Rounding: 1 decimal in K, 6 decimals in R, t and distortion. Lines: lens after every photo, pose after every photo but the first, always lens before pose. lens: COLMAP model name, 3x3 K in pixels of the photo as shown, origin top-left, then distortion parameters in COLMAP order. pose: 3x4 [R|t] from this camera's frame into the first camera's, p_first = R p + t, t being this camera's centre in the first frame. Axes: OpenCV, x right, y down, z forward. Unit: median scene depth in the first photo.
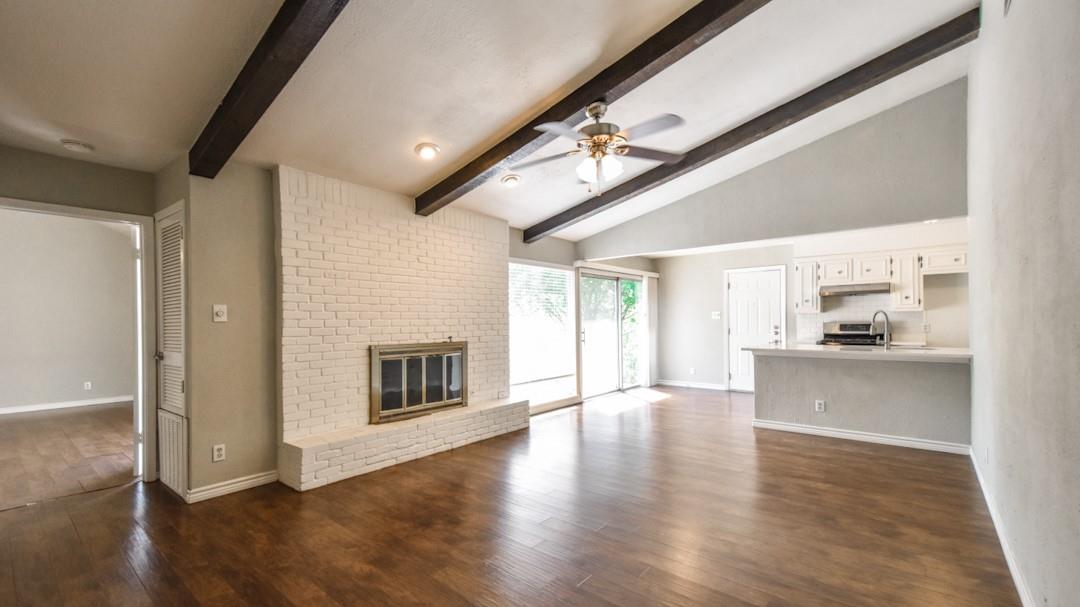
lens RADIAL K [[456.1, 0, 527.3], [0, 456.1, 324.8], [0, 0, 1]] dist [0.040345, -0.005232]
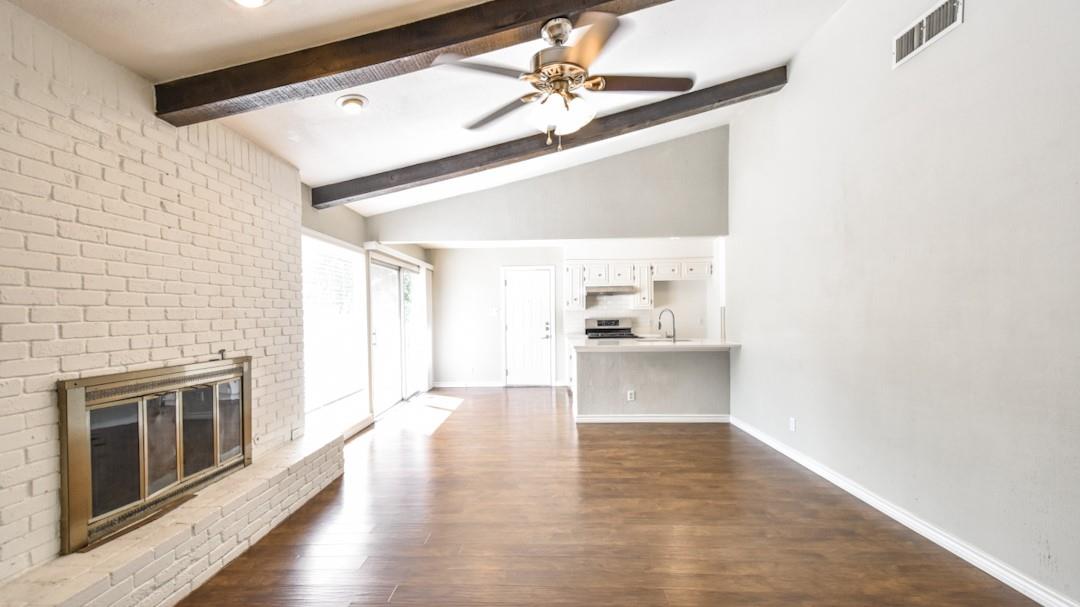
lens RADIAL K [[456.1, 0, 528.6], [0, 456.1, 324.8], [0, 0, 1]] dist [0.040345, -0.005232]
pose [[0.785800, -0.015736, 0.618281, -0.208683], [0.009077, 0.999862, 0.013912, -0.009569], [-0.618414, -0.005319, 0.785834, 0.277875]]
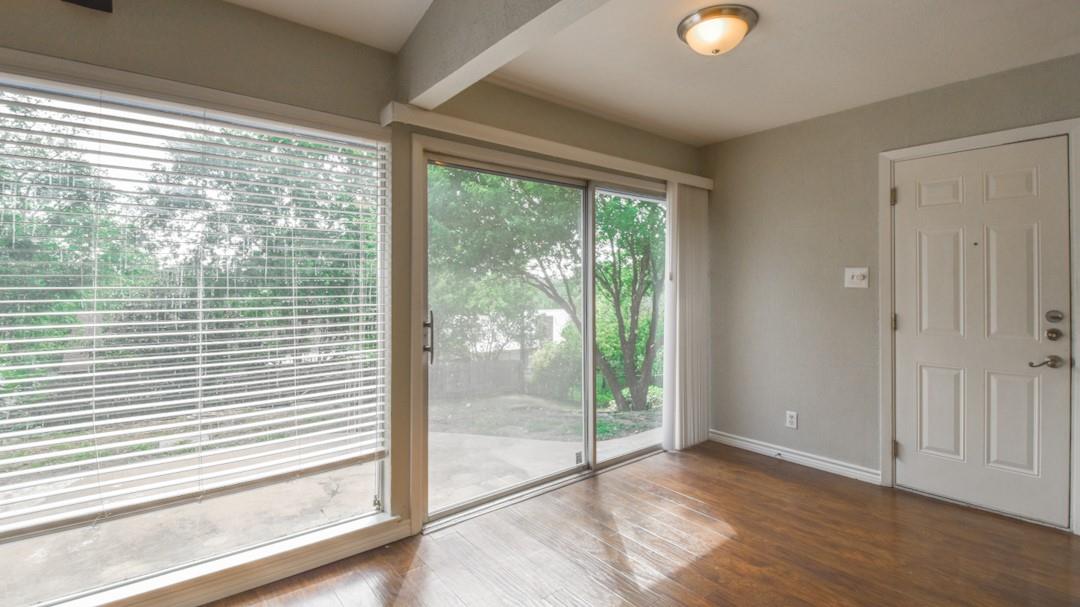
lens RADIAL K [[490.0, 0, 561.4], [0, 490.0, 285.7], [0, 0, 1]] dist [0.010022, -0.003511]
pose [[0.987802, 0.007946, -0.155513, 0.366535], [-0.009246, 0.999928, -0.007641, -0.014390], [0.155441, 0.008986, 0.987804, 0.869818]]
